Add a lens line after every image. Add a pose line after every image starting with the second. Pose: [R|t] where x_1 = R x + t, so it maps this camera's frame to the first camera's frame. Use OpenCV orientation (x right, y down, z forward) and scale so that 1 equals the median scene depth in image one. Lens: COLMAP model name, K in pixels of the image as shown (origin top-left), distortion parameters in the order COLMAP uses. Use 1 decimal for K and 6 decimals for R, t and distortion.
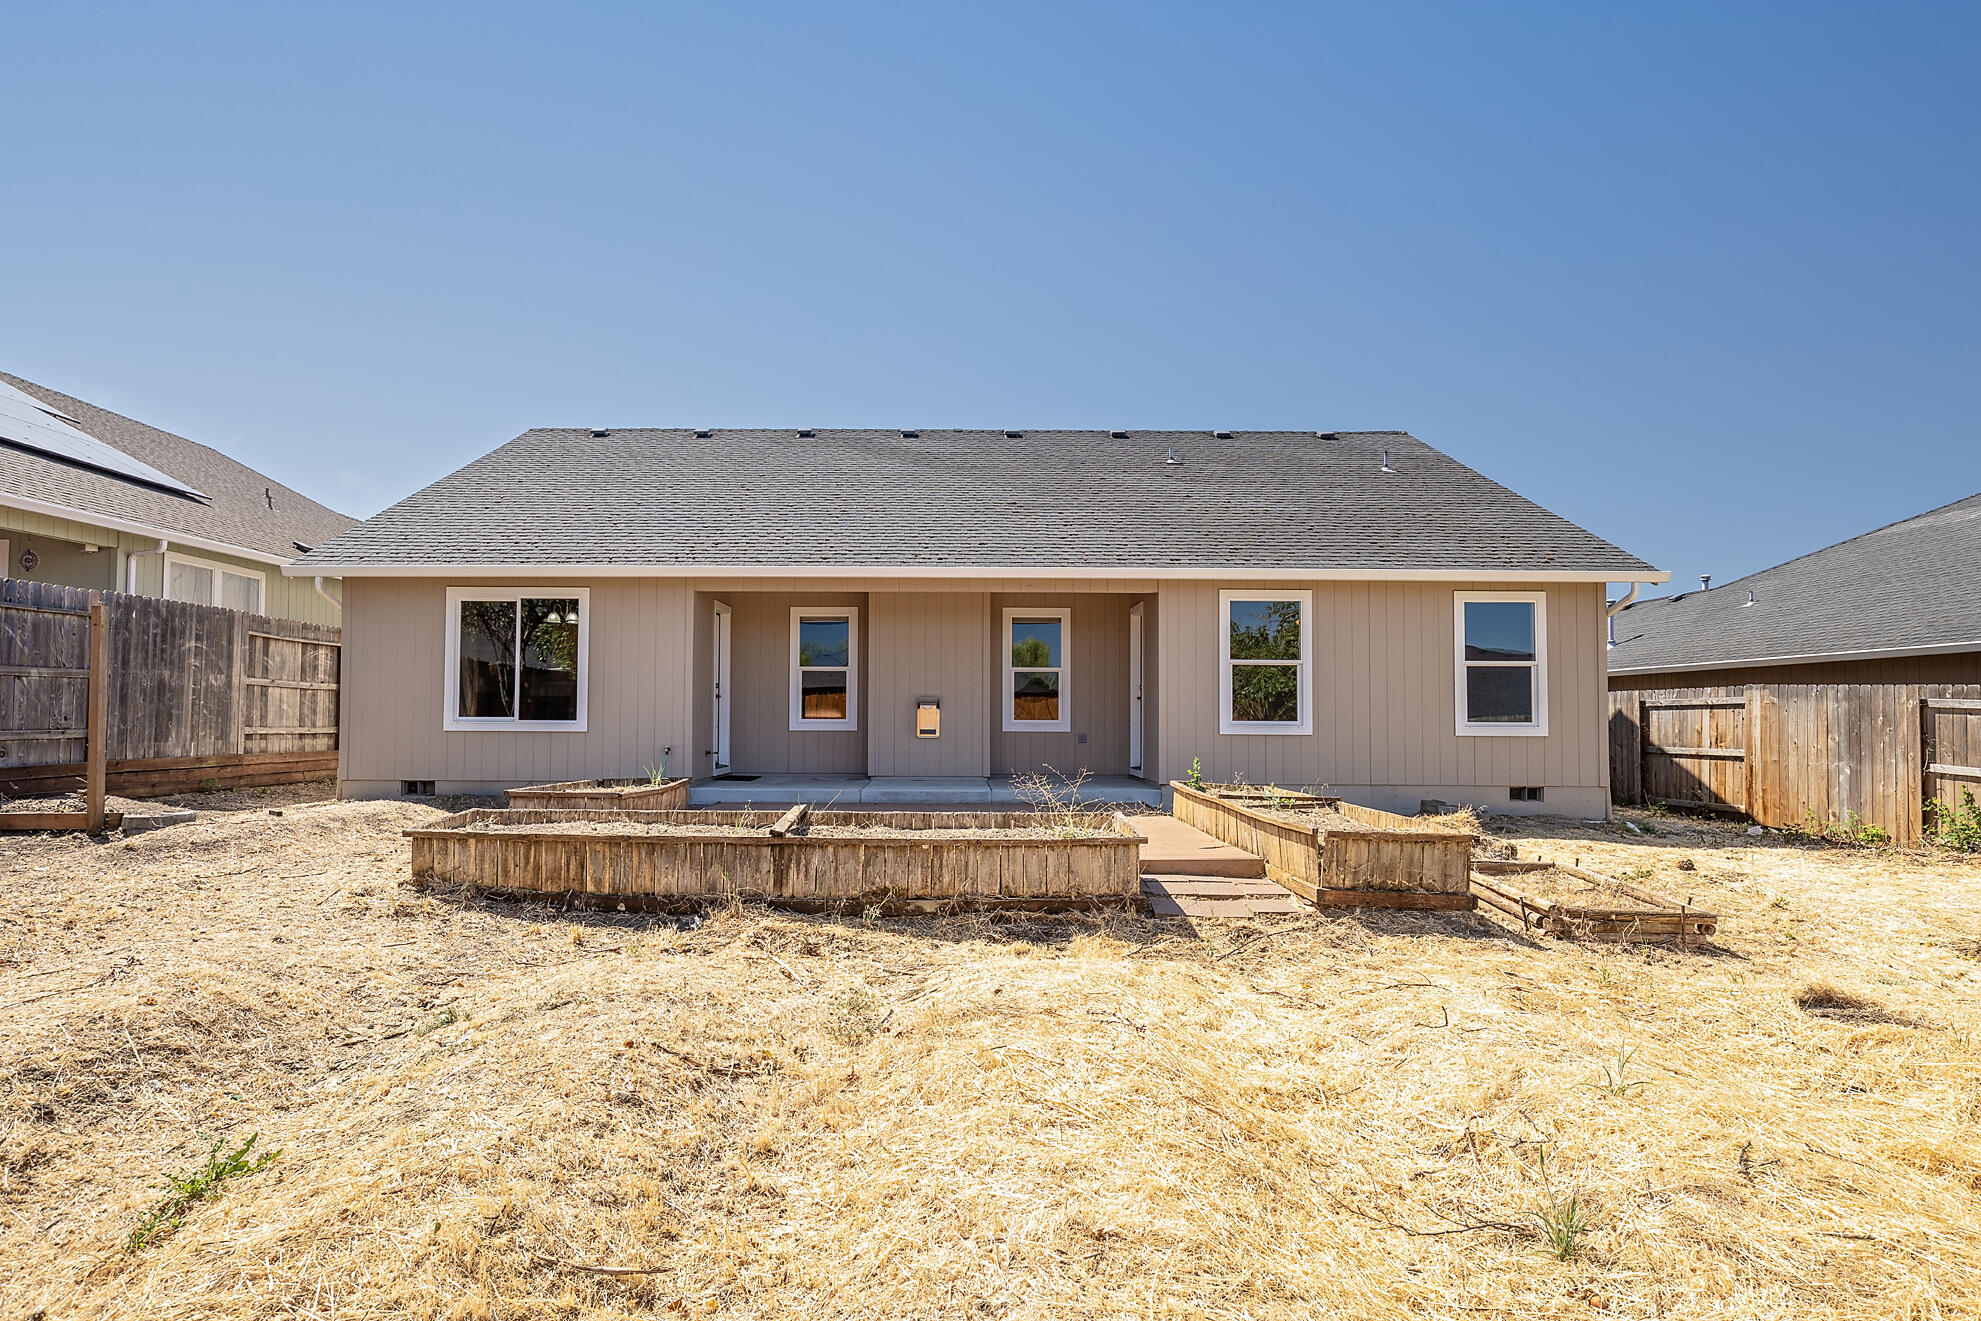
lens RADIAL K [[1052.9, 0, 962.1], [0, 1052.9, 667.5], [0, 0, 1]] dist [-0.000611, 0.000077]
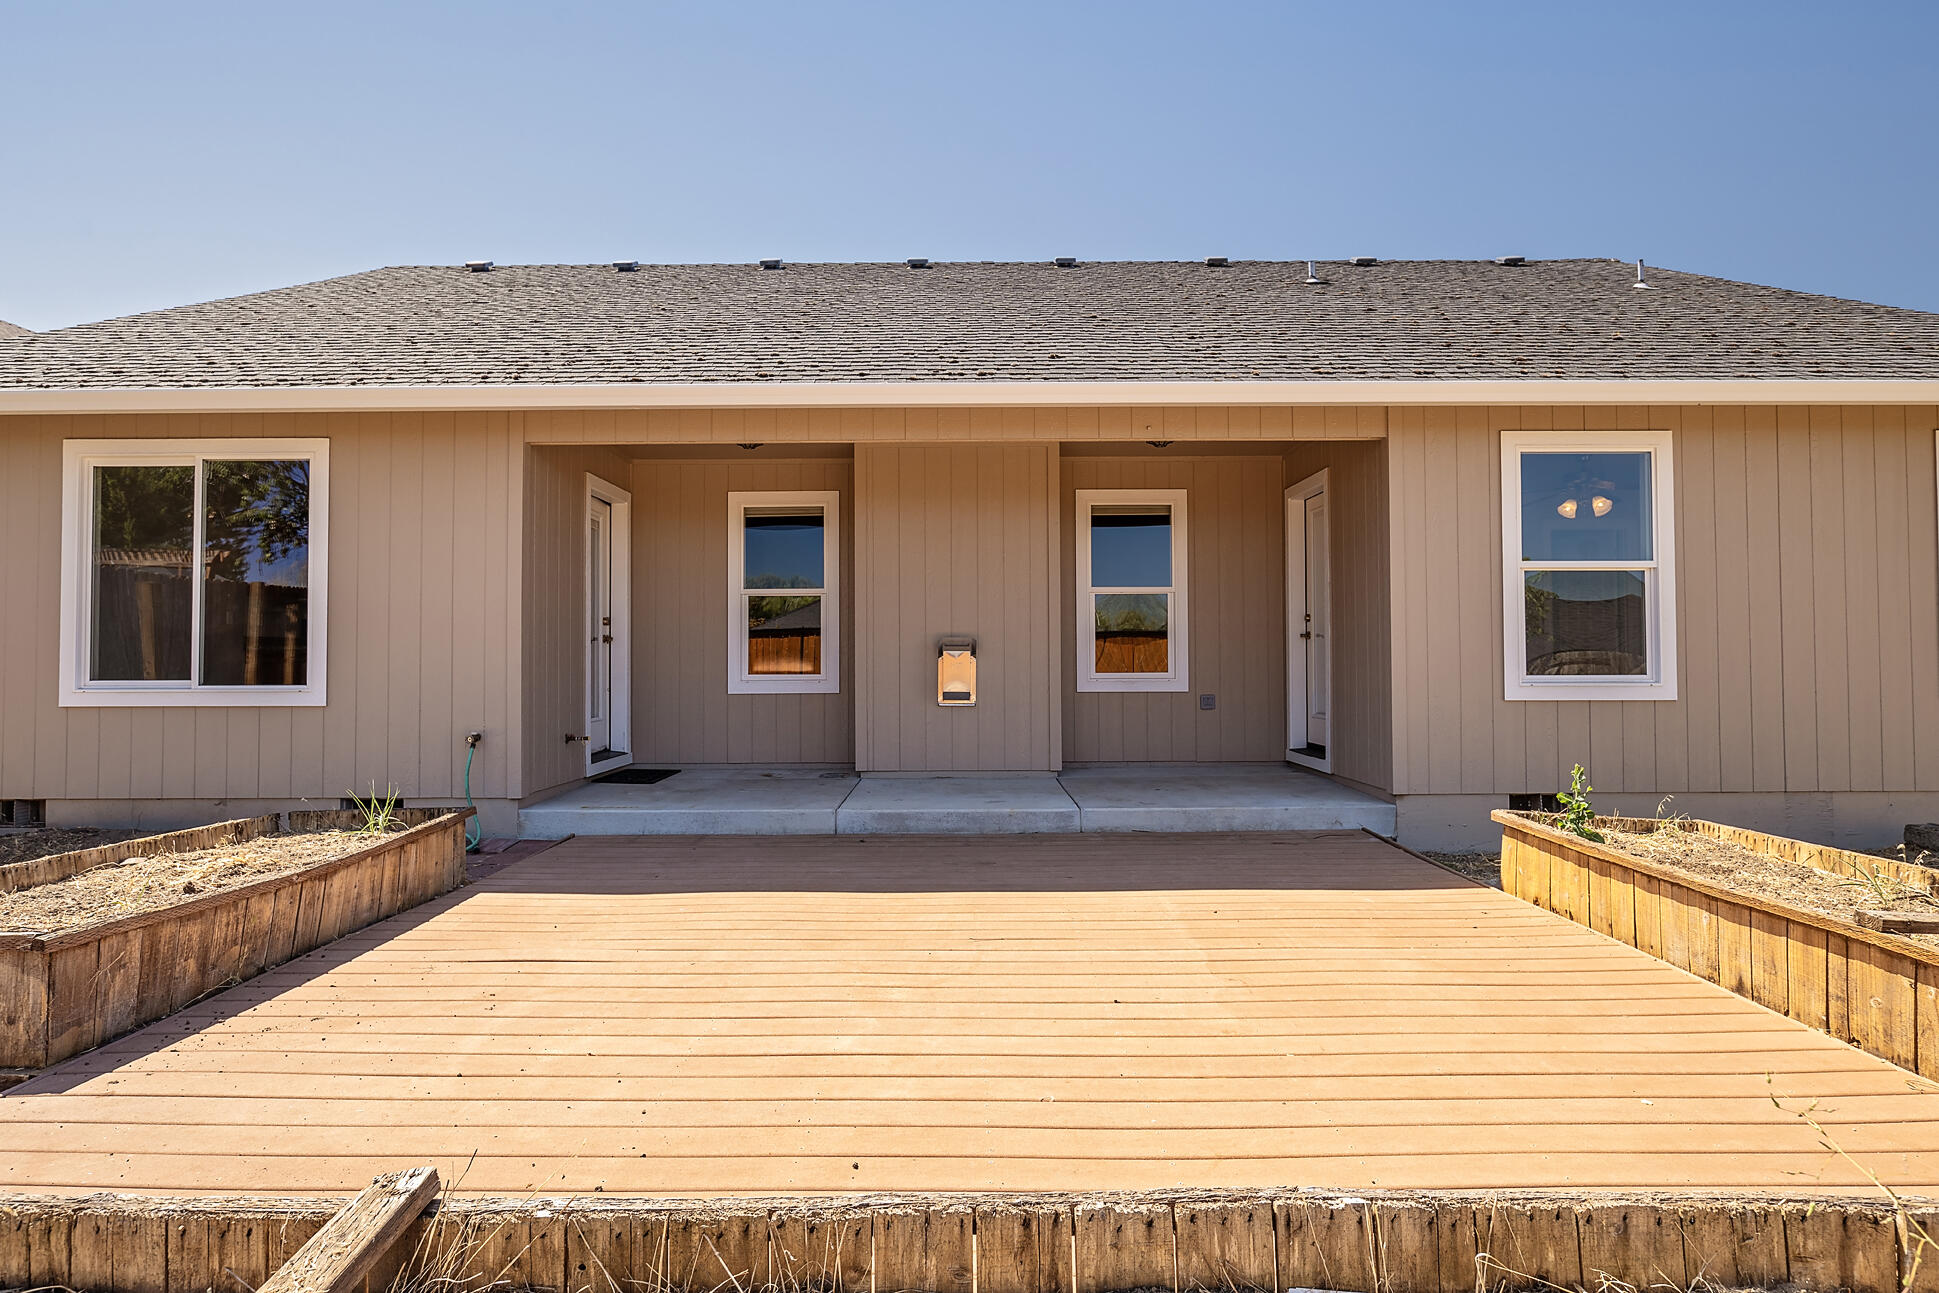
lens RADIAL K [[1023.3, 0, 973.0], [0, 1023.3, 626.5], [0, 0, 1]] dist [-0.001048, 0.000207]
pose [[0.999953, -0.009622, 0.000724, -0.025809], [0.009610, 0.999849, 0.014444, 0.015788], [-0.000863, -0.014437, 0.999895, 0.476719]]
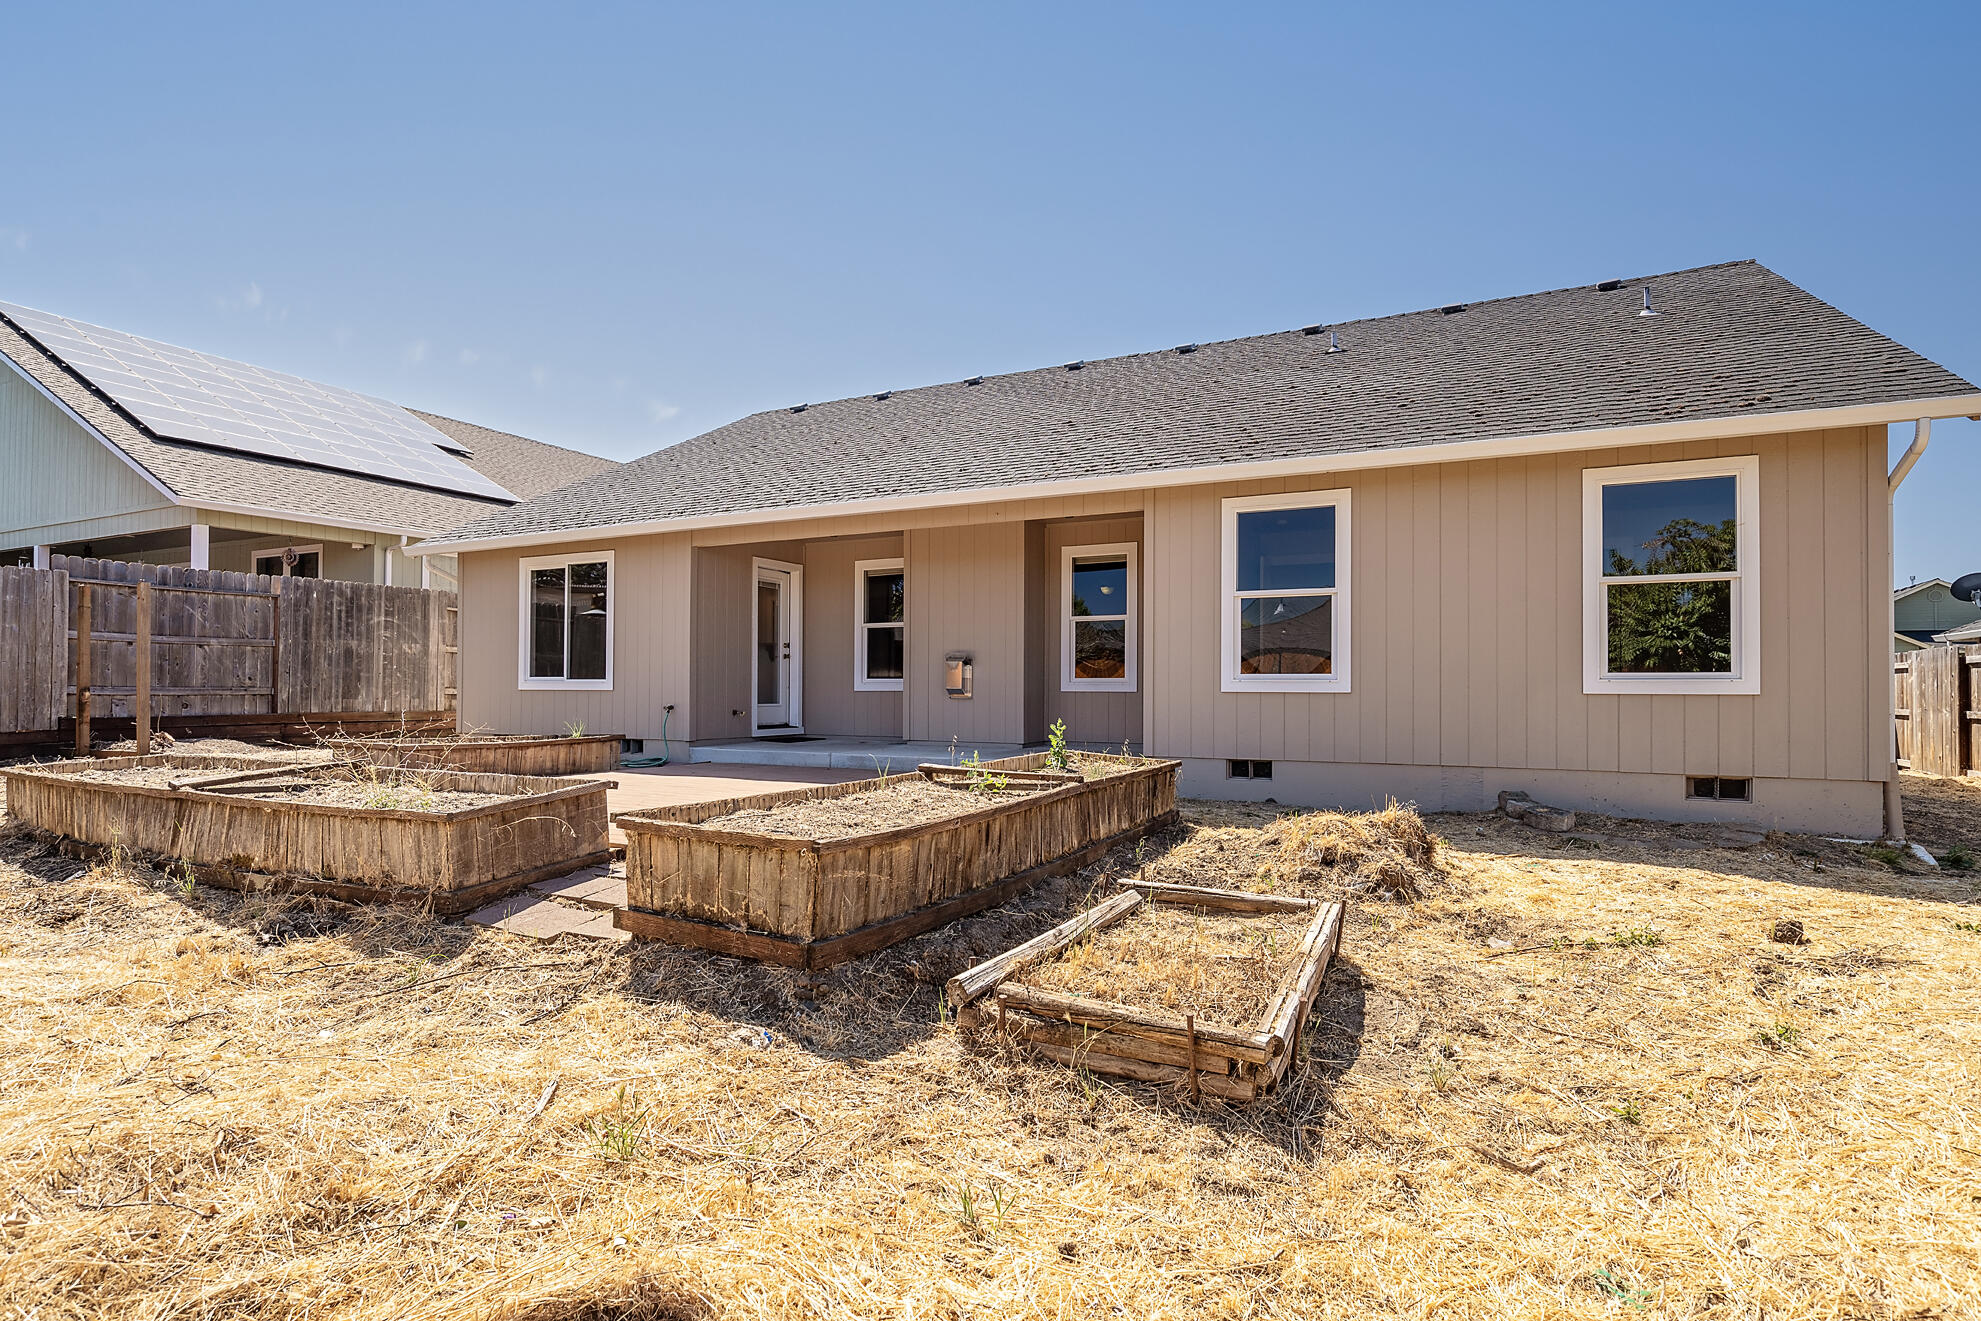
lens RADIAL K [[1012.6, 0, 983.5], [0, 1012.6, 670.7], [0, 0, 1]] dist [-0.001511, 0.000261]
pose [[0.890658, -0.010797, -0.454545, 0.415802], [0.022586, 0.999534, 0.020514, 0.029540], [0.454112, -0.028538, 0.890488, 0.281552]]
